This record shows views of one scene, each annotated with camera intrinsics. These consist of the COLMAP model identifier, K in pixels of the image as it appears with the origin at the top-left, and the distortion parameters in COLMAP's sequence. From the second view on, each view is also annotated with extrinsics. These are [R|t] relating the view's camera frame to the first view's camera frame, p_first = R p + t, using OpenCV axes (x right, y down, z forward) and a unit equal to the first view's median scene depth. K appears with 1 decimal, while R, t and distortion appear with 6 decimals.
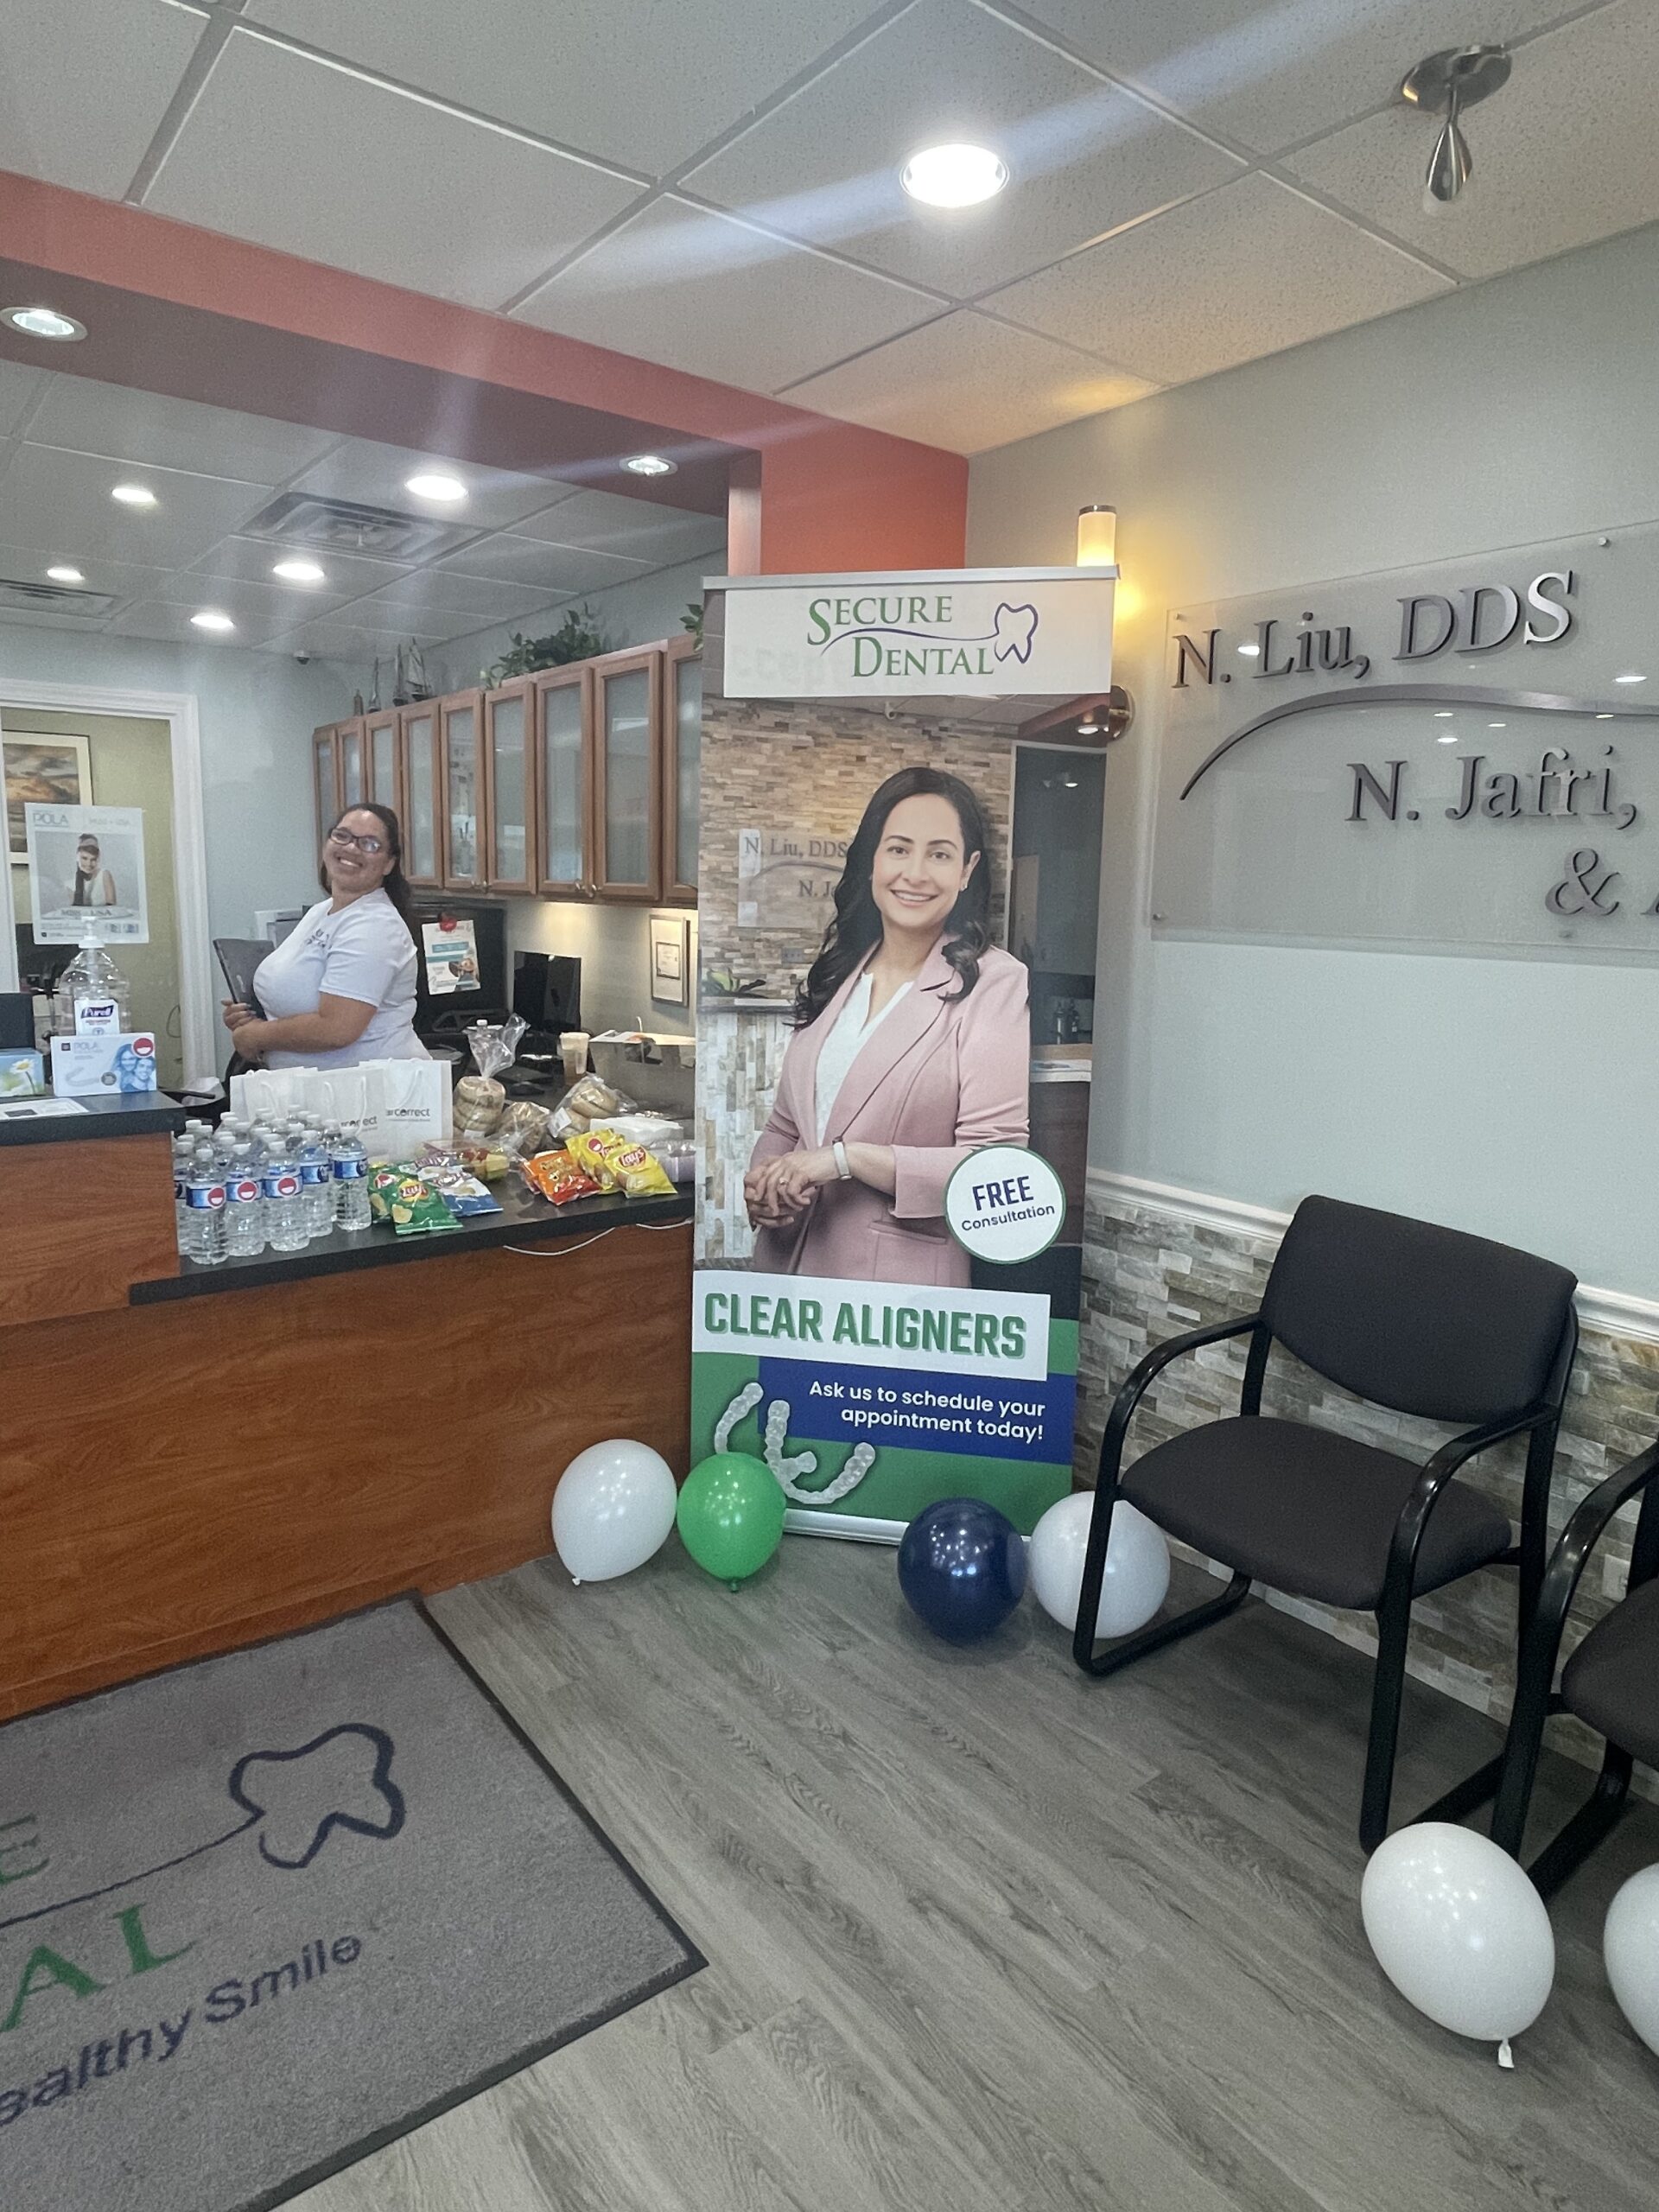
lens RADIAL K [[1320.0, 0, 828.9], [0, 1320.0, 1096.4], [0, 0, 1]] dist [-0.001117, -0.000408]
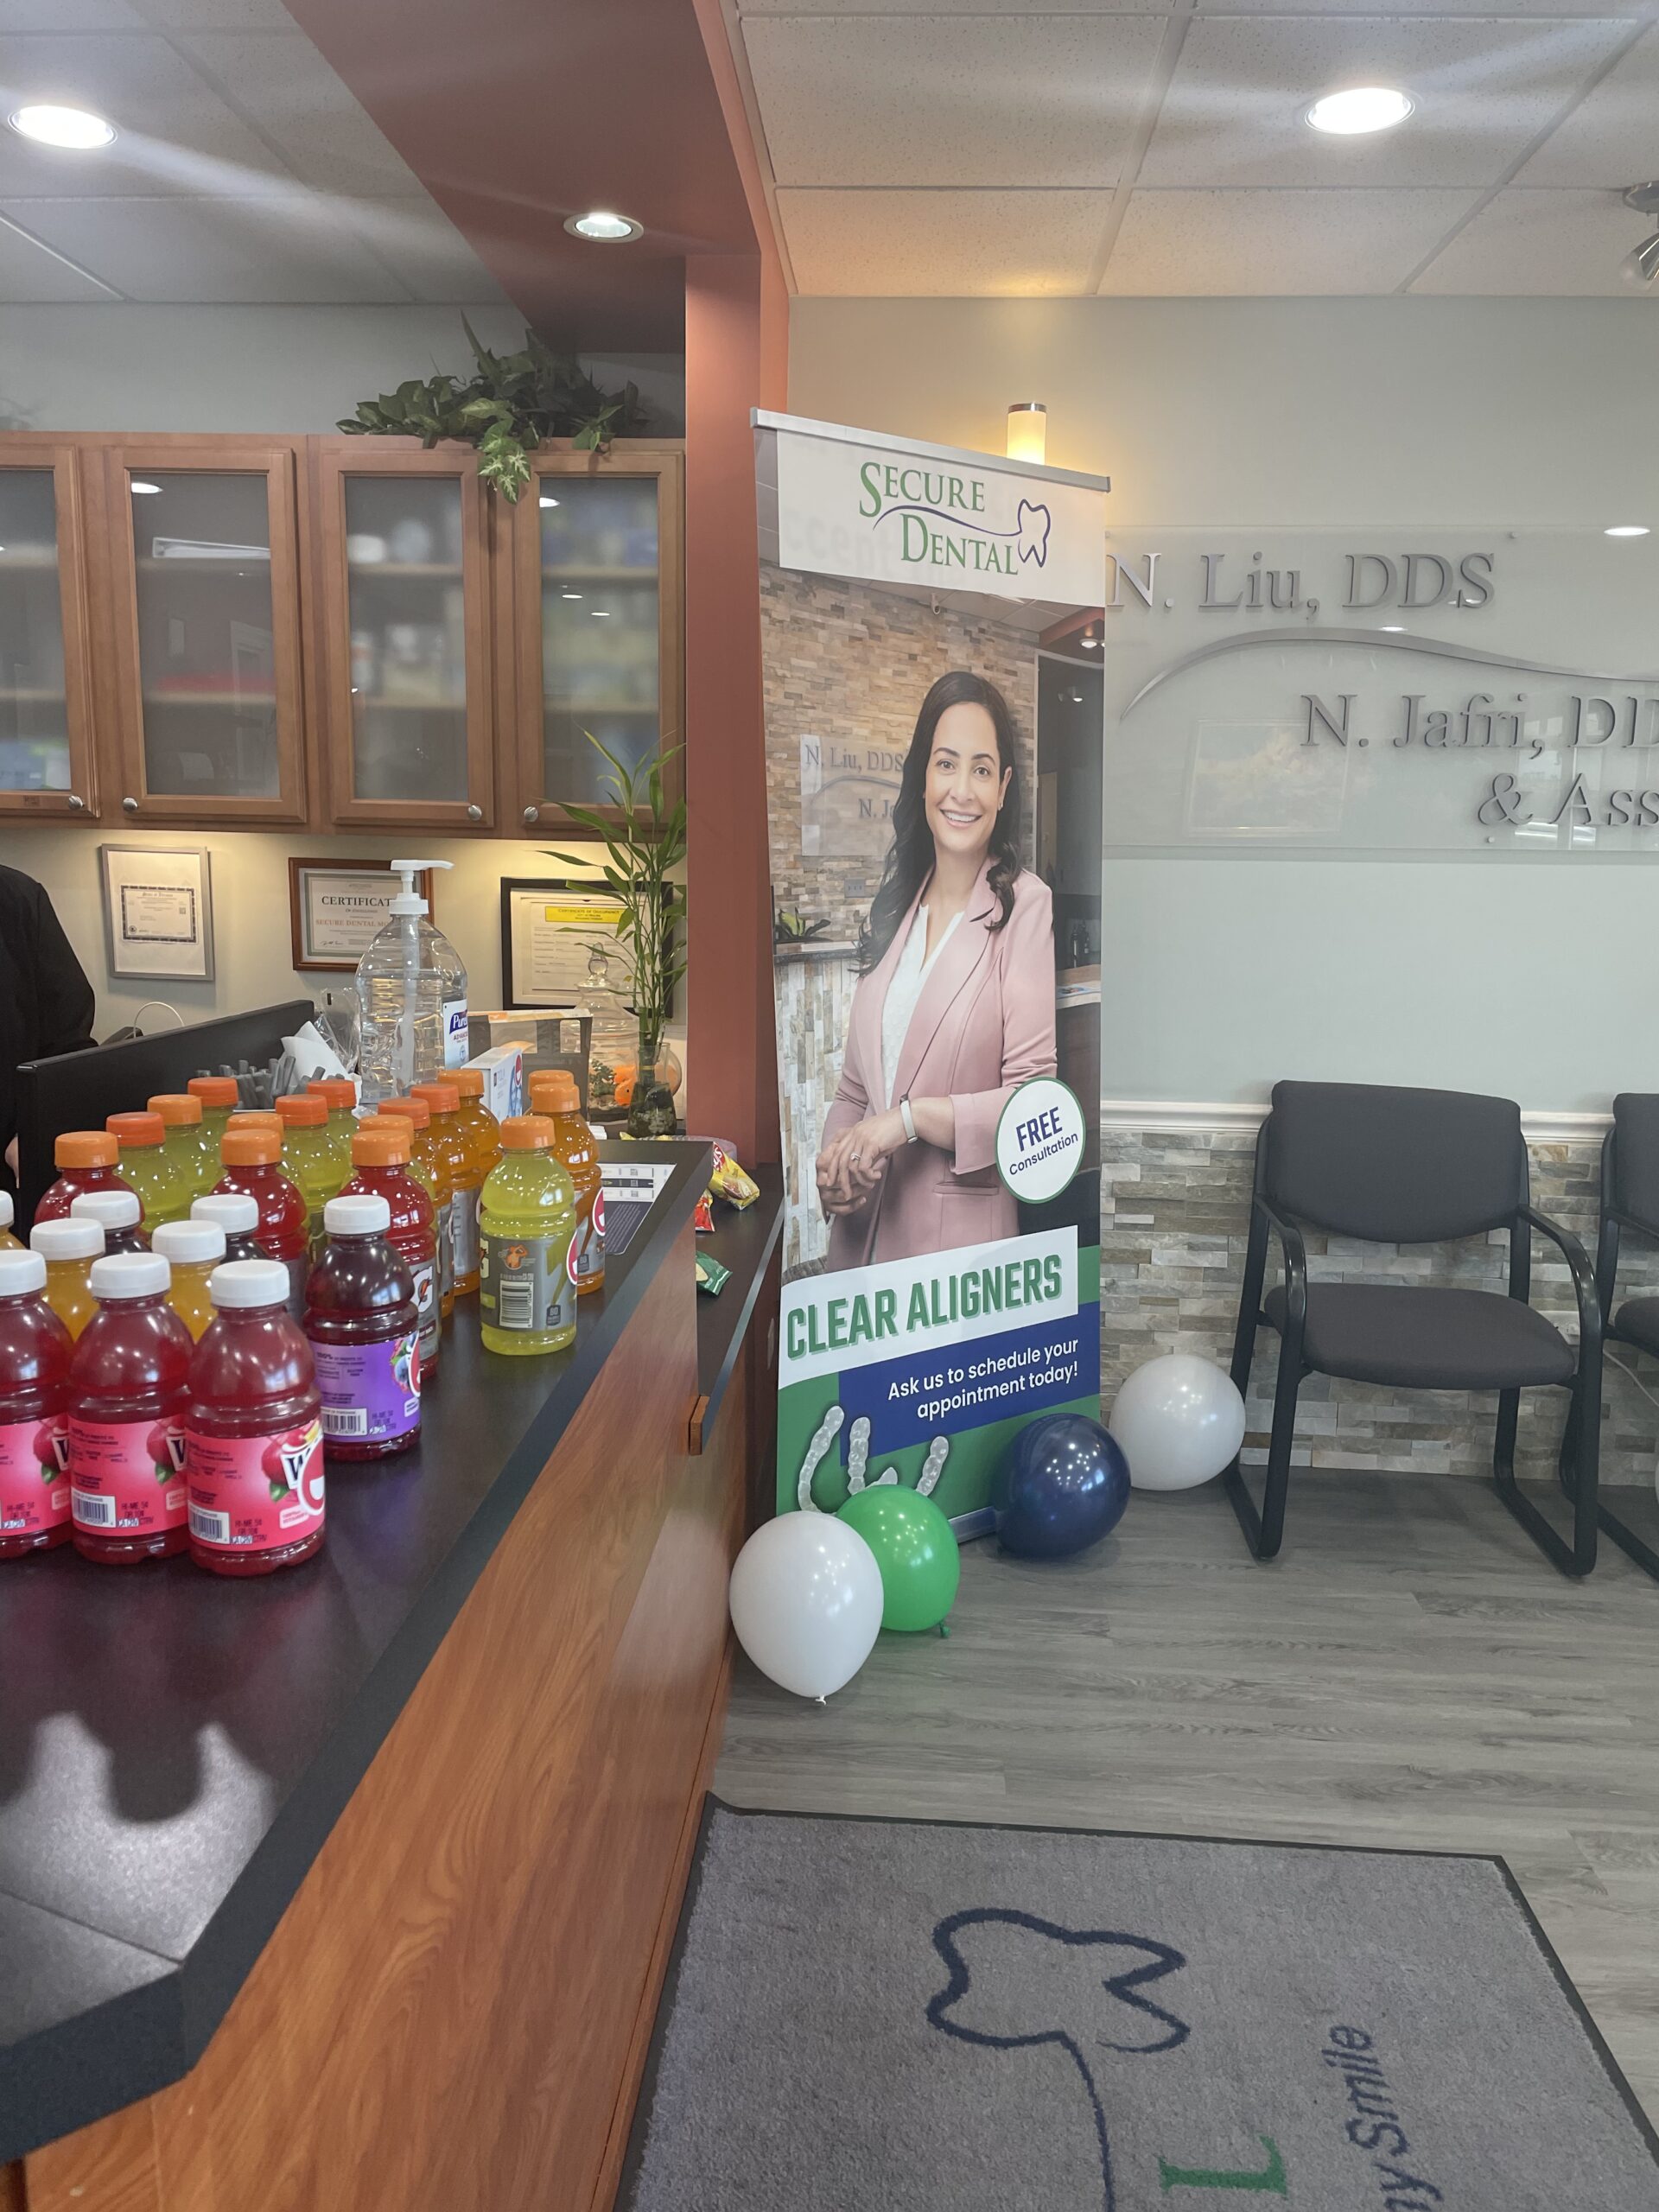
lens RADIAL K [[1670.6, 0, 830.9], [0, 1670.6, 1091.0], [0, 0, 1]] dist [0.107505, -0.137367]
pose [[0.647734, -0.129300, 0.750814, -0.861349], [0.117934, 0.990631, 0.068857, -0.054031], [-0.752683, 0.043946, 0.656914, 0.316943]]
